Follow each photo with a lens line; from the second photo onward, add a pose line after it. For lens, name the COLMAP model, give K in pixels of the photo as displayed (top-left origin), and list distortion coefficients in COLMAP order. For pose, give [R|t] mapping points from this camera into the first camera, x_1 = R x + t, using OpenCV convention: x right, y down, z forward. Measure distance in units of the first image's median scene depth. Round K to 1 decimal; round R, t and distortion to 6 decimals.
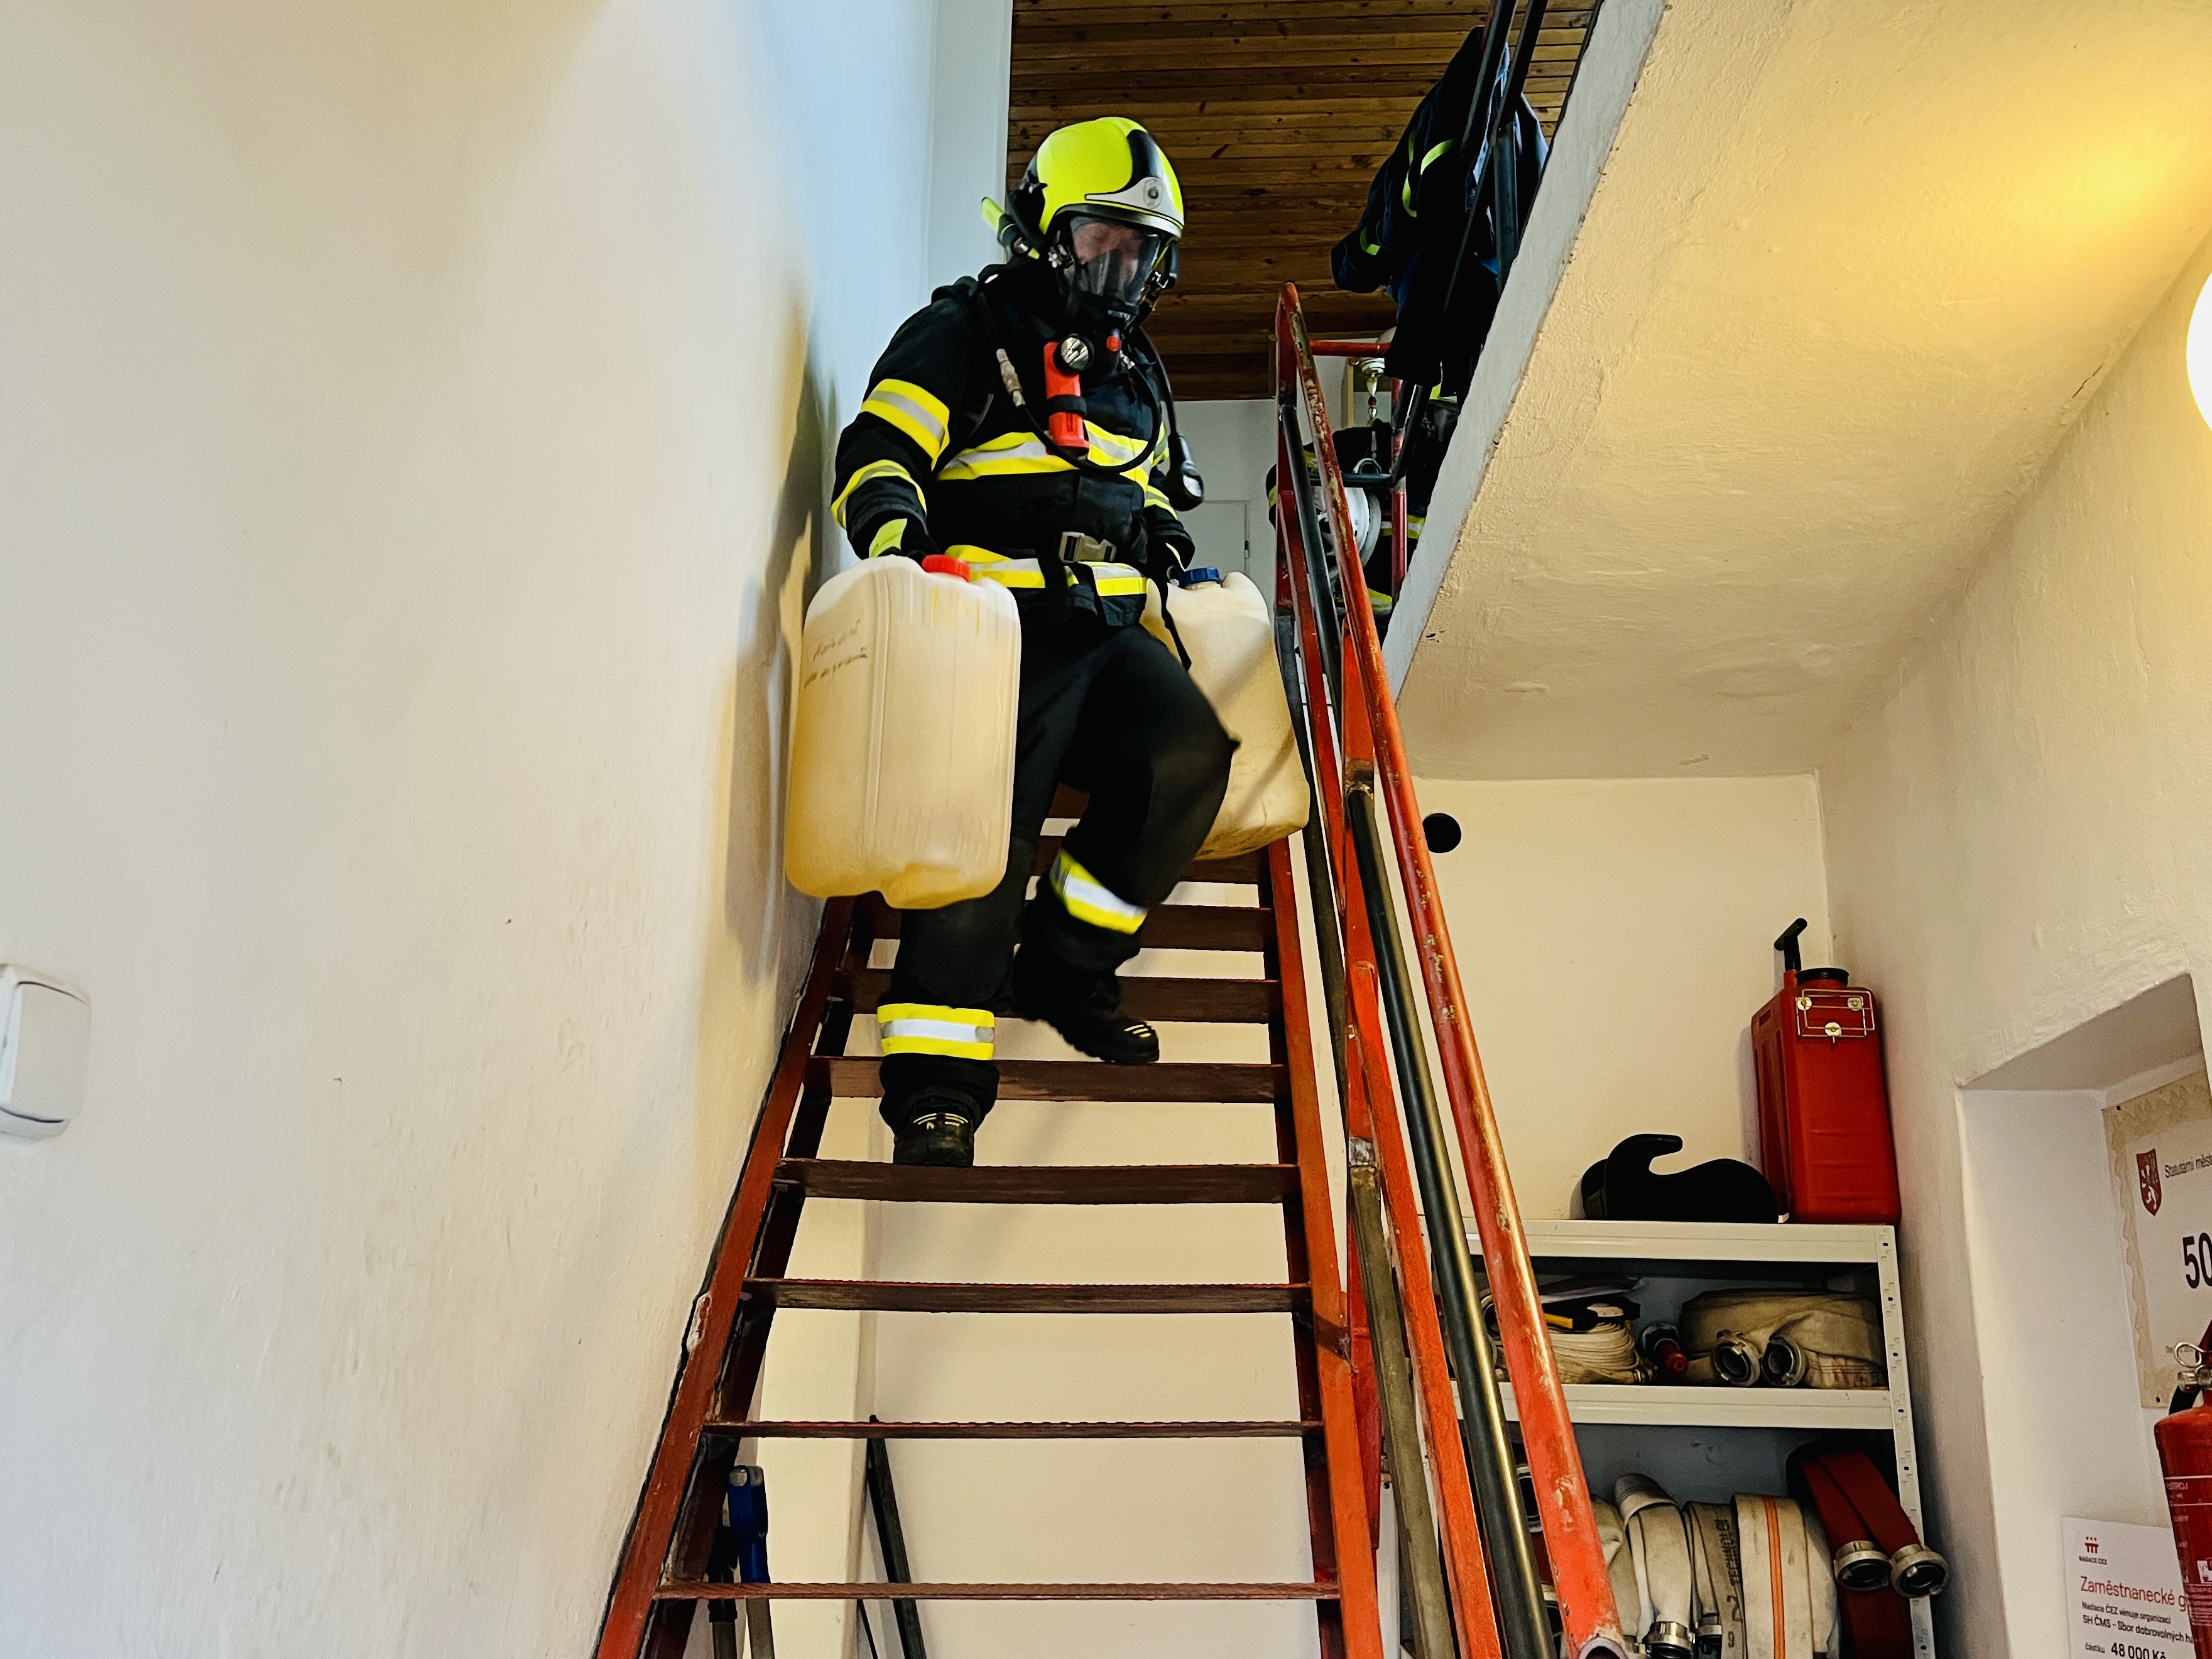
lens RADIAL K [[1845.7, 0, 1093.7], [0, 1845.7, 824.9], [0, 0, 1]] dist [-0.011277, -0.020567]
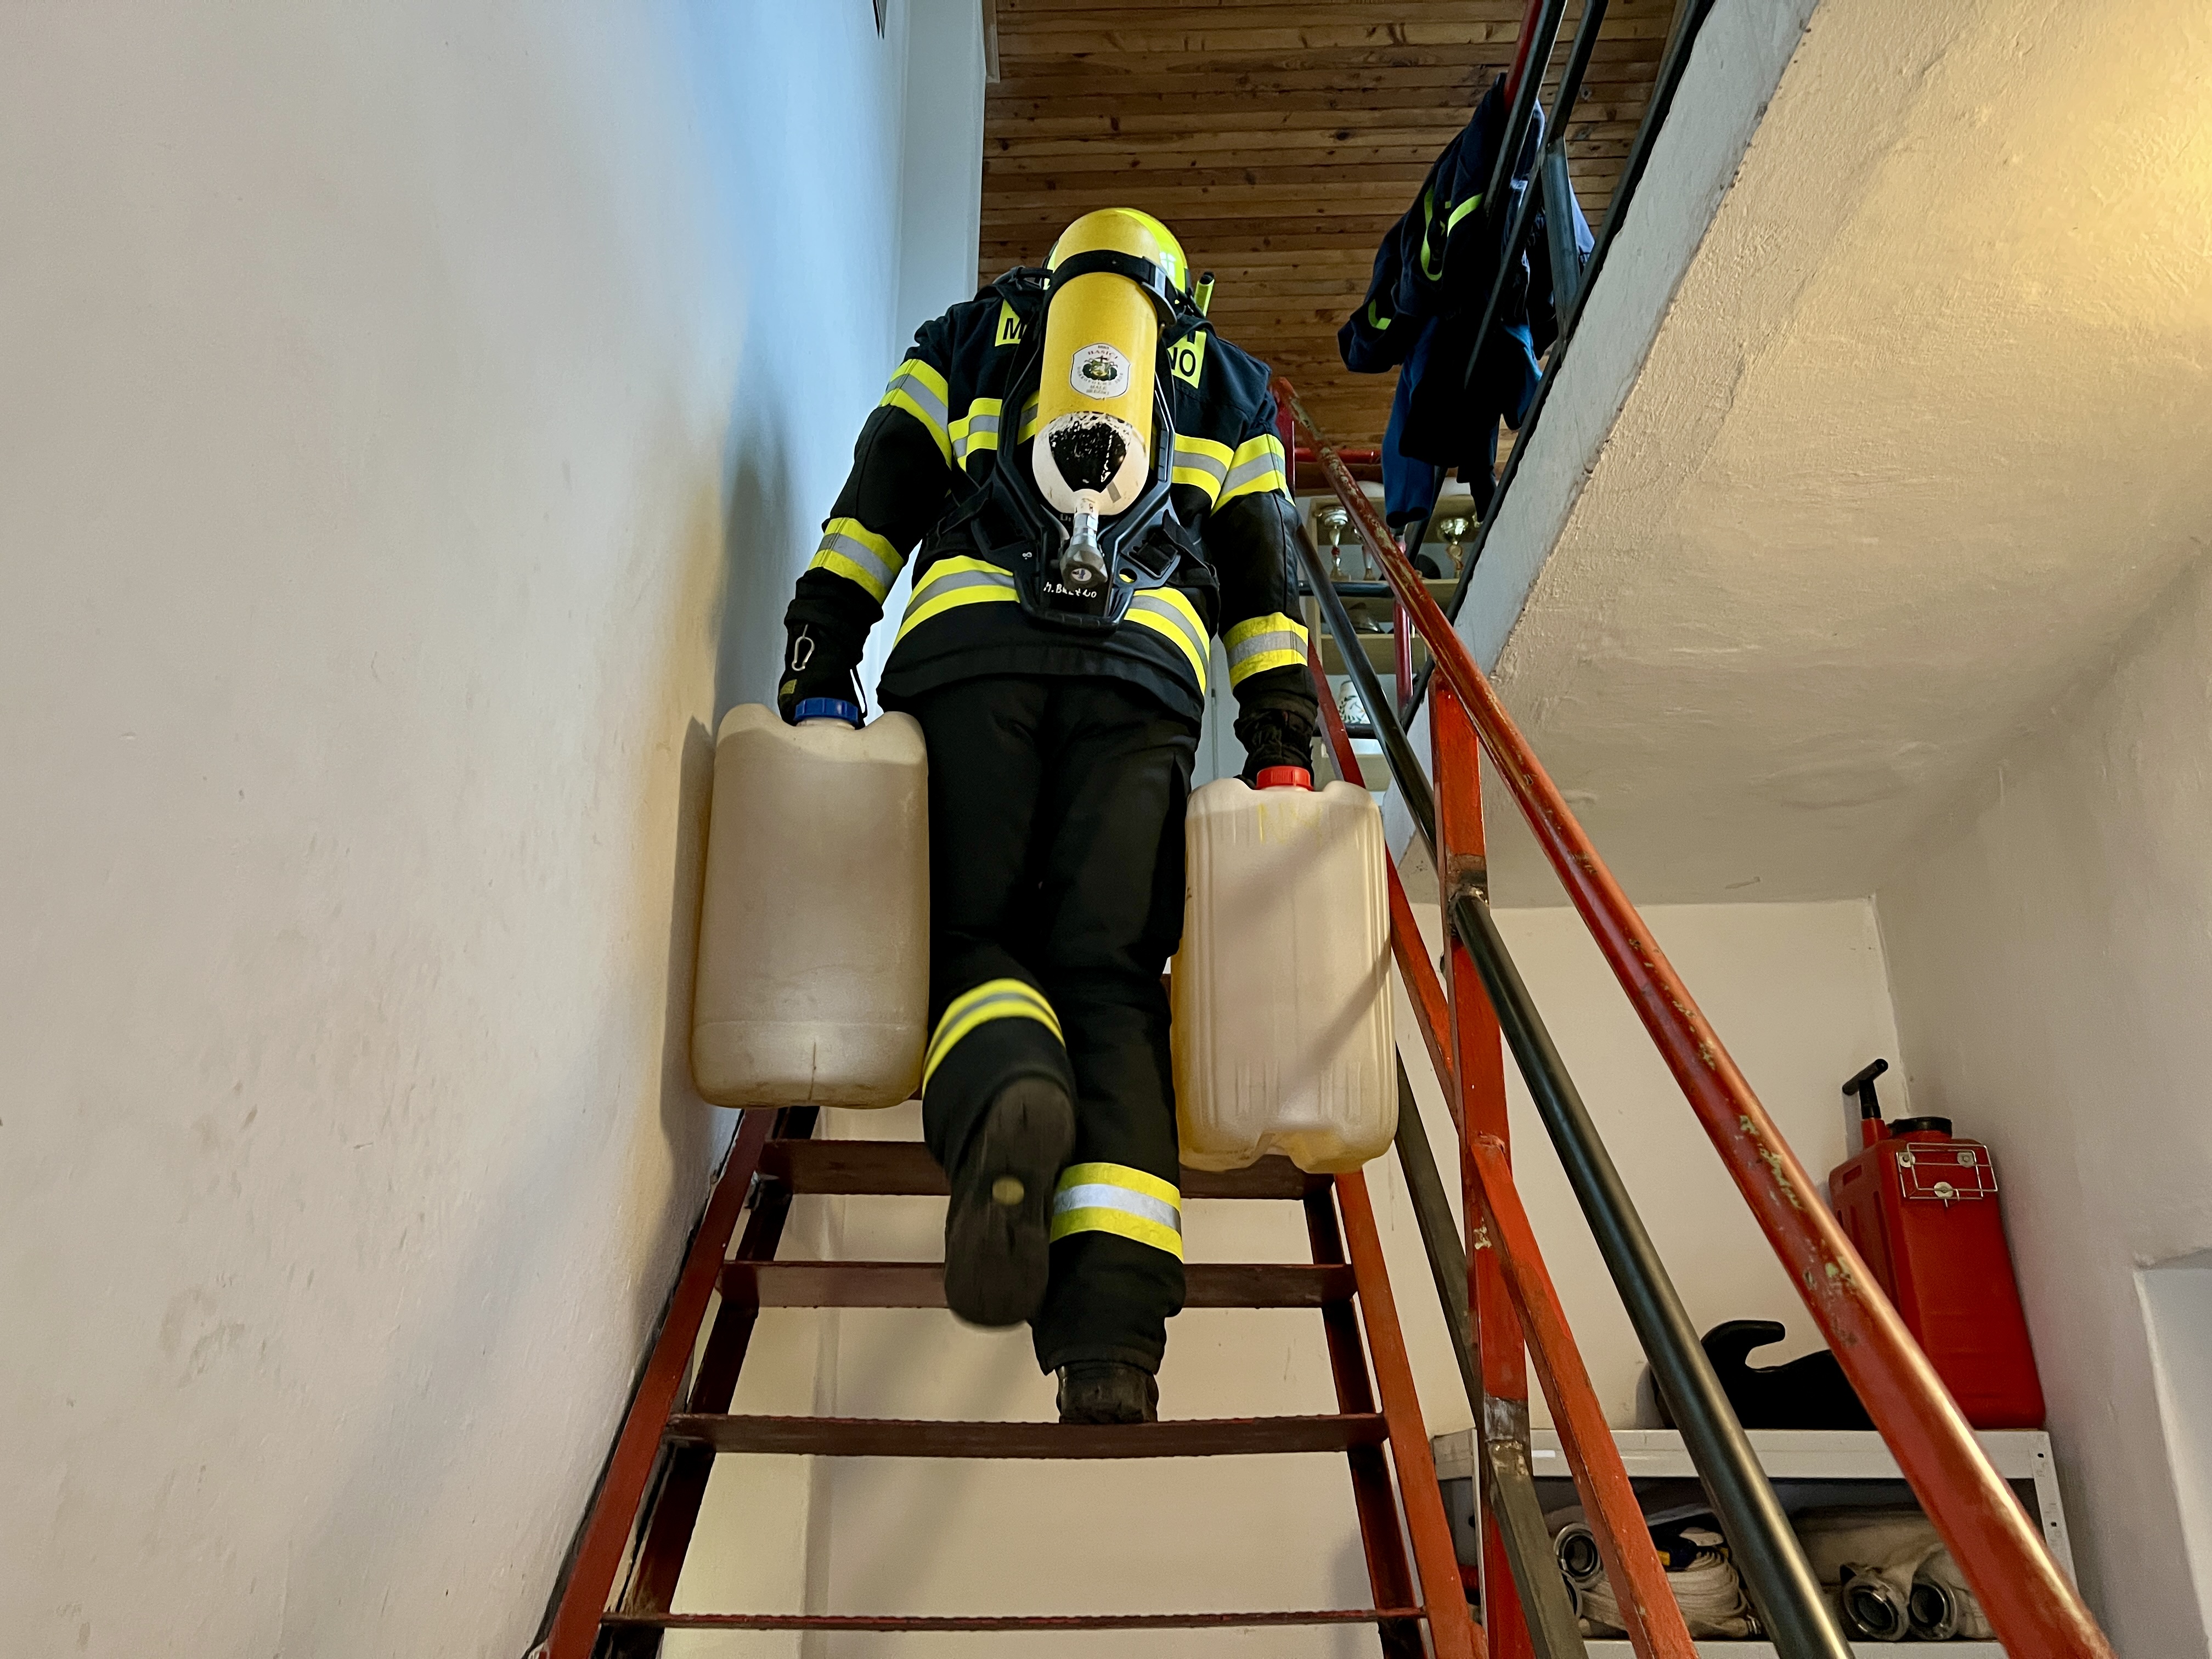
lens RADIAL K [[1678.2, 0, 1107.0], [0, 1678.2, 816.9], [0, 0, 1]] dist [0.025784, -0.029616]
pose [[0.999565, -0.008879, 0.028123, -0.010842], [0.011450, 0.995636, -0.092621, 0.006577], [-0.027177, 0.092902, 0.995304, 0.228269]]
